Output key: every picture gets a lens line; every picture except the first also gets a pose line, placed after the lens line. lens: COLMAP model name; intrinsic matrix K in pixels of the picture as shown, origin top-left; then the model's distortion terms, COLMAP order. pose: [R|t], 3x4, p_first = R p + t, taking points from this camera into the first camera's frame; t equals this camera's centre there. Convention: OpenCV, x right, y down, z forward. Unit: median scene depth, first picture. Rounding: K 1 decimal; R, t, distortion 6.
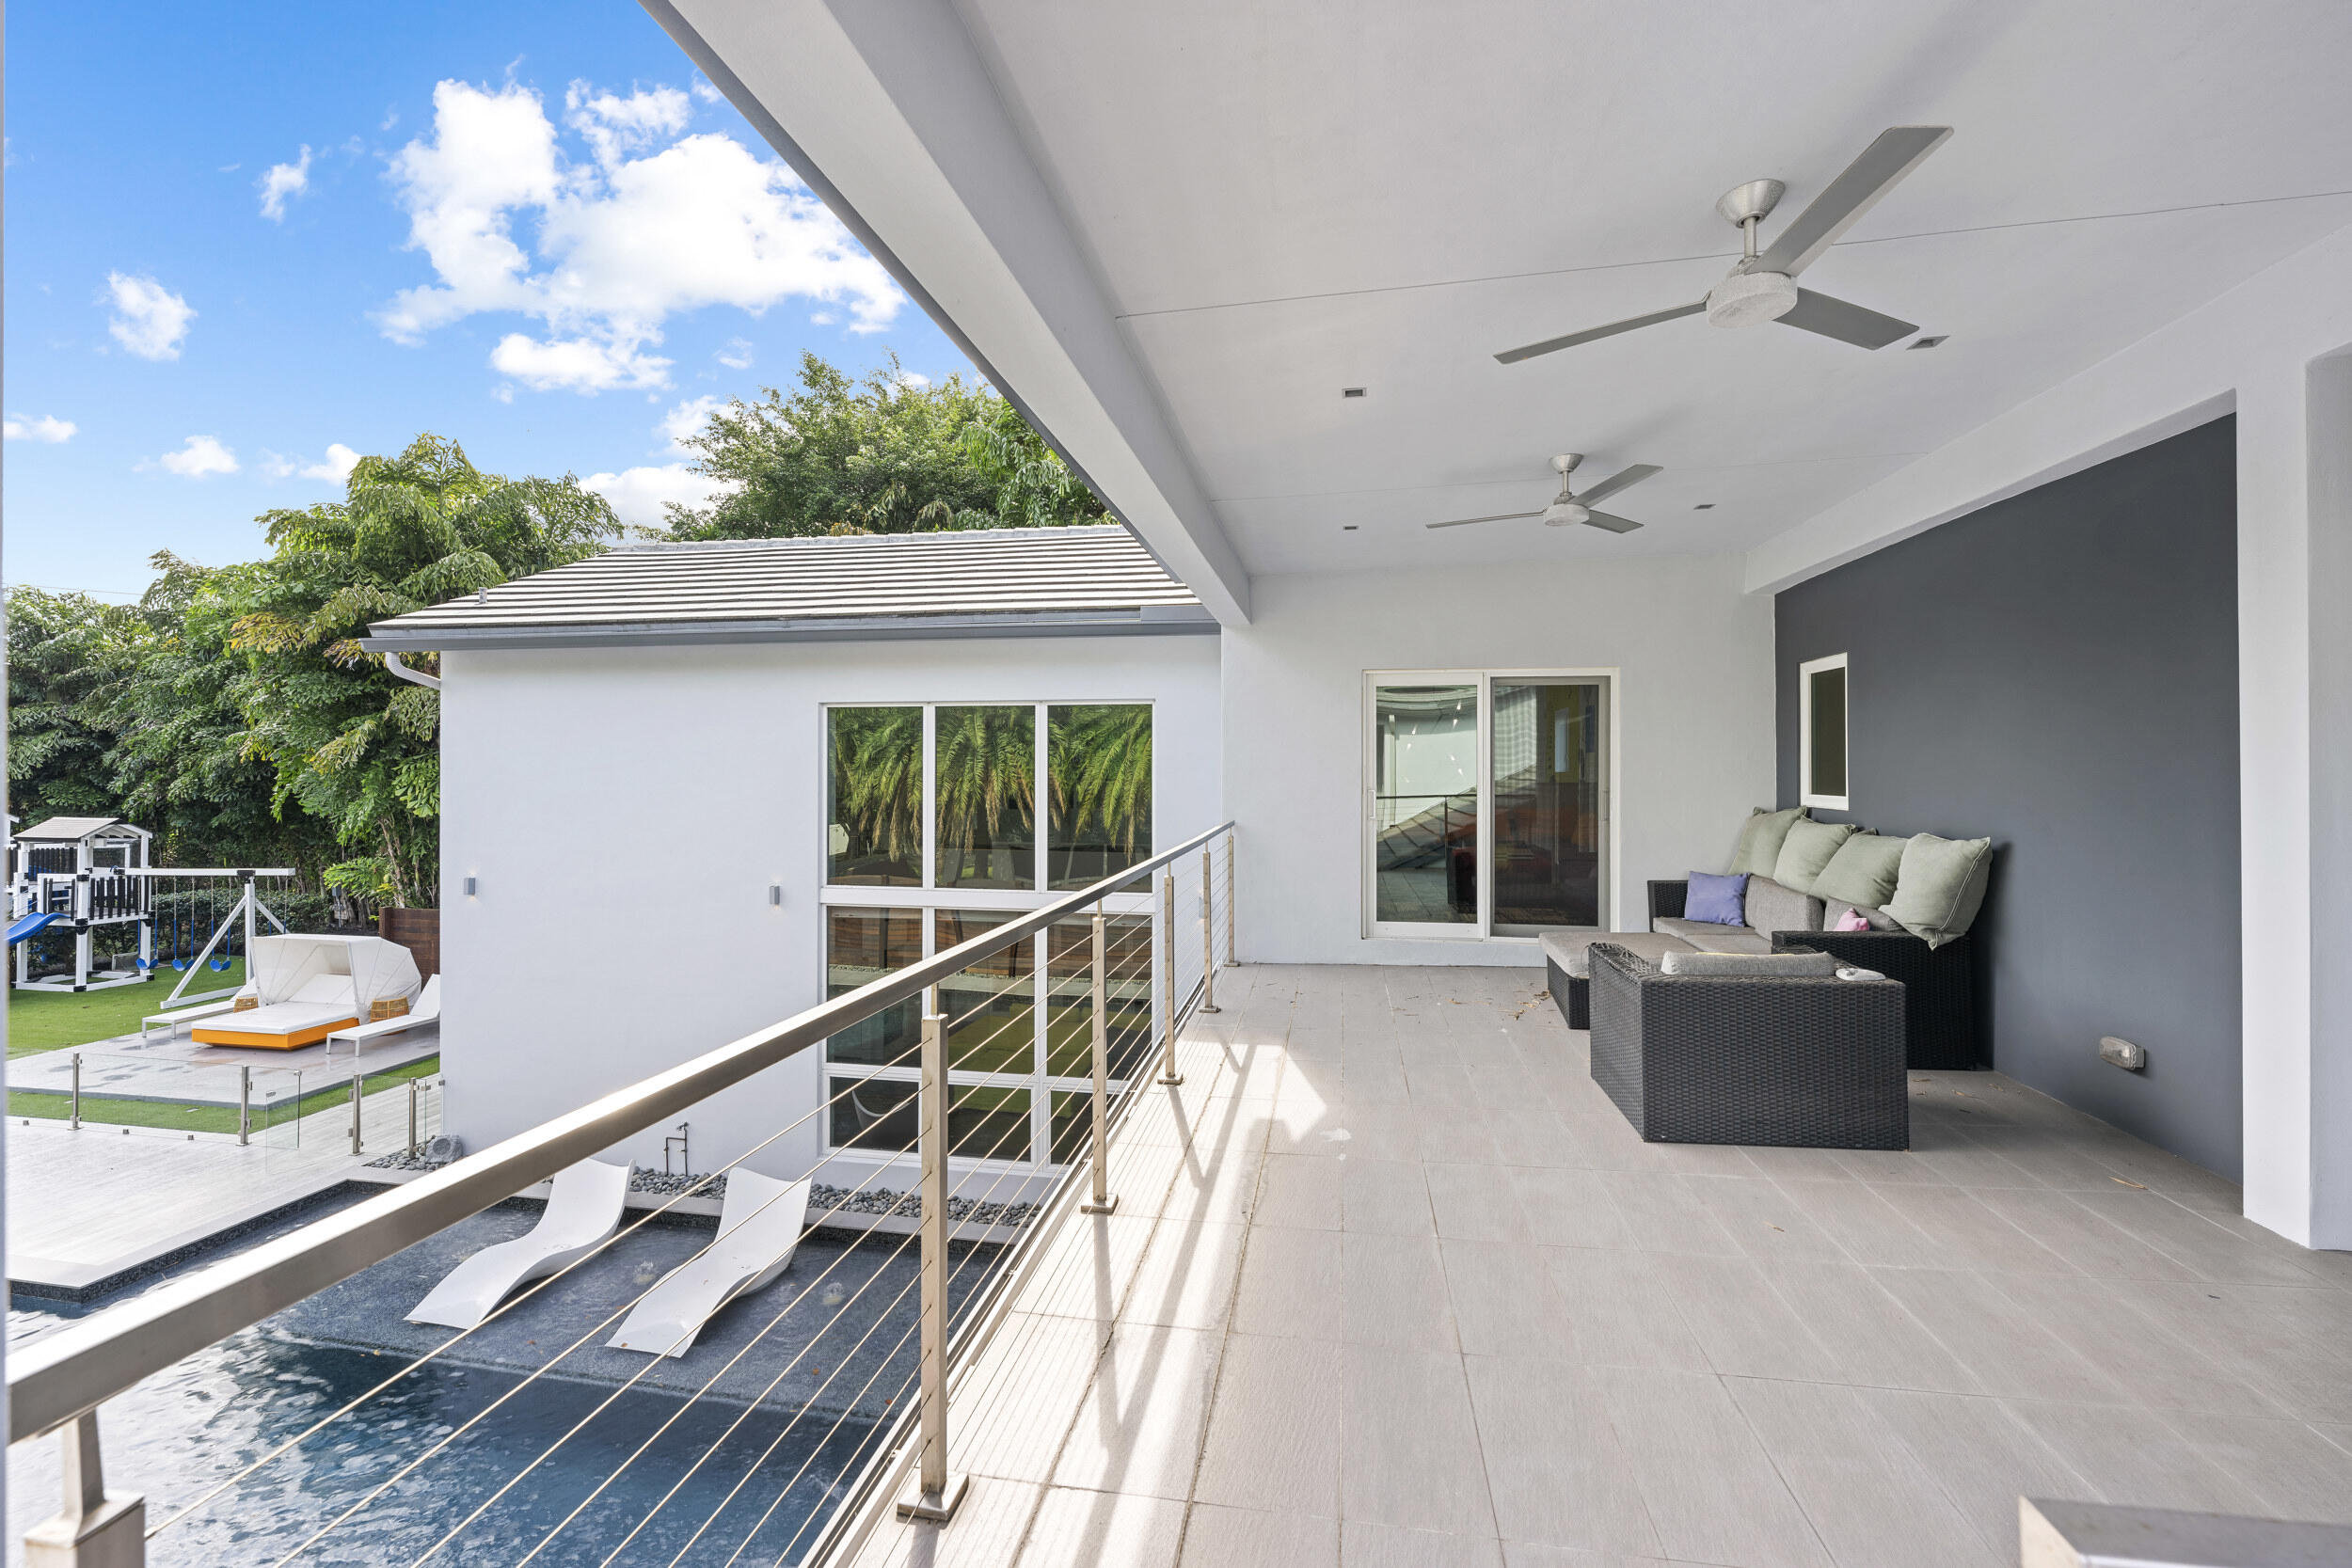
lens RADIAL K [[937.2, 0, 1179.9], [0, 937.2, 768.3], [0, 0, 1]] dist [-0.010837, -0.000374]
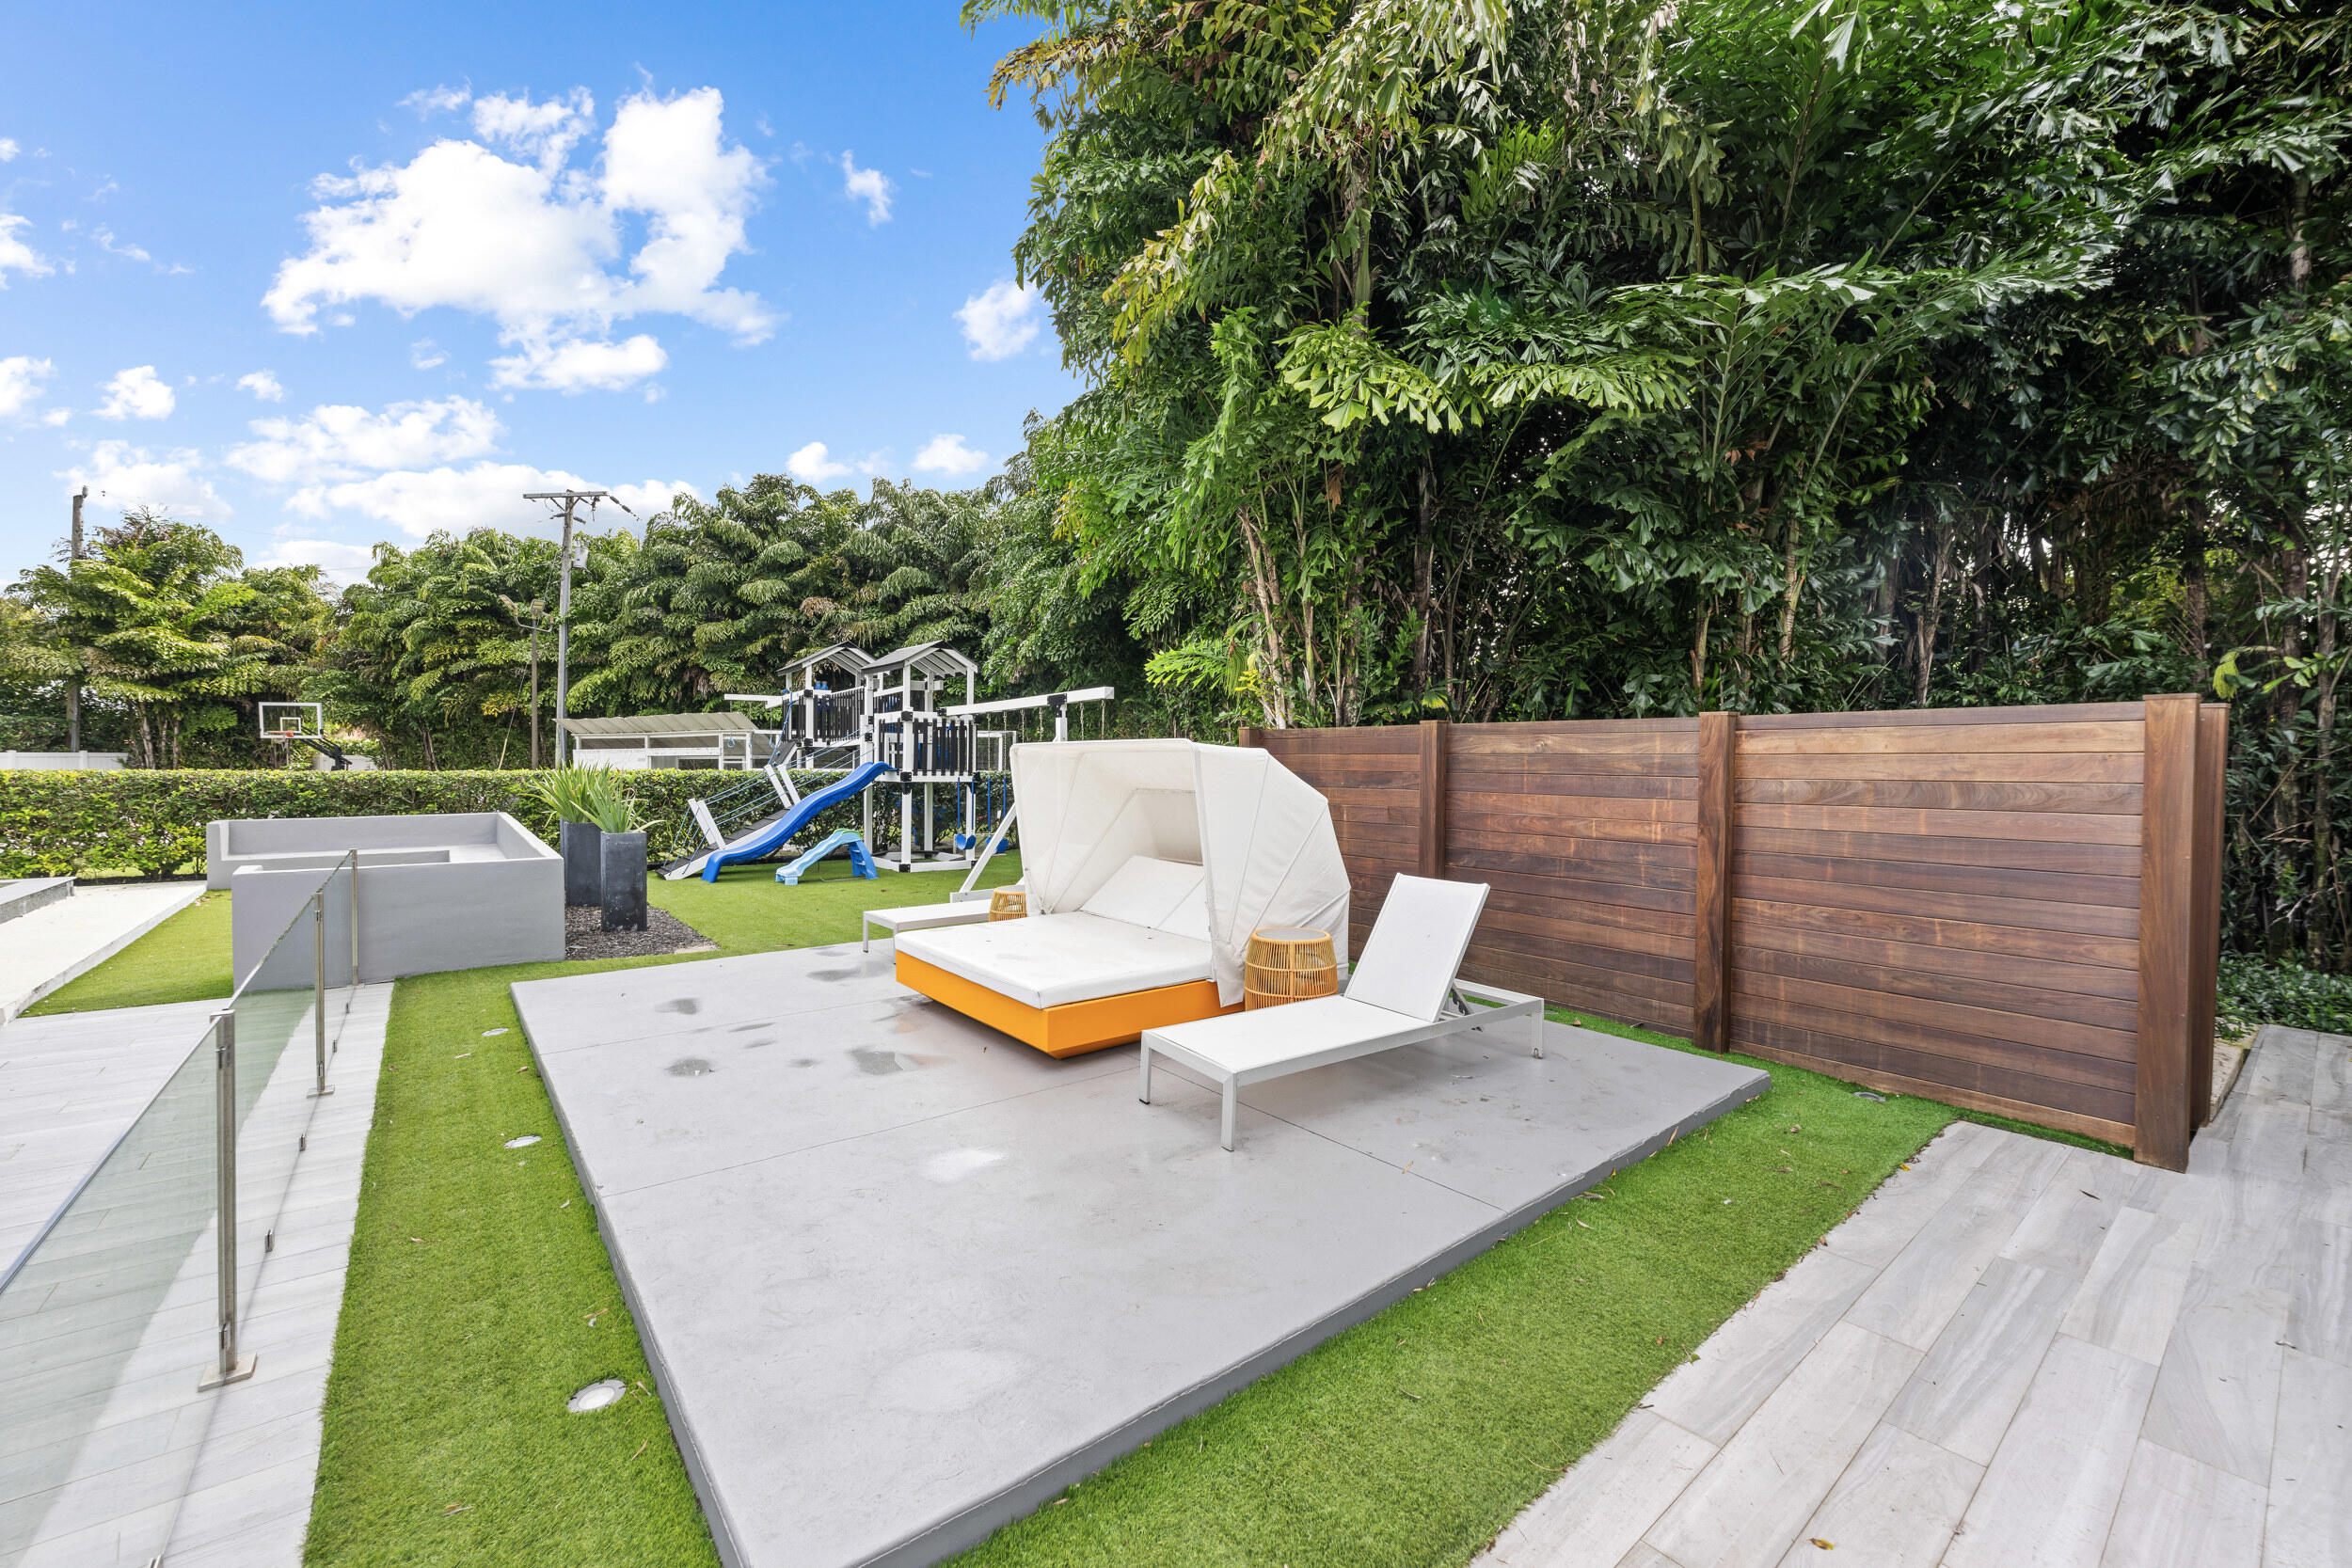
lens RADIAL K [[937.2, 0, 1174.5], [0, 937.2, 777.3], [0, 0, 1]] dist [-0.010837, -0.000374]
pose [[0.742658, 0.014105, -0.669523, -0.537666], [0.004284, 0.999658, 0.025812, 0.149616], [0.669658, -0.022038, 0.742343, 0.594047]]
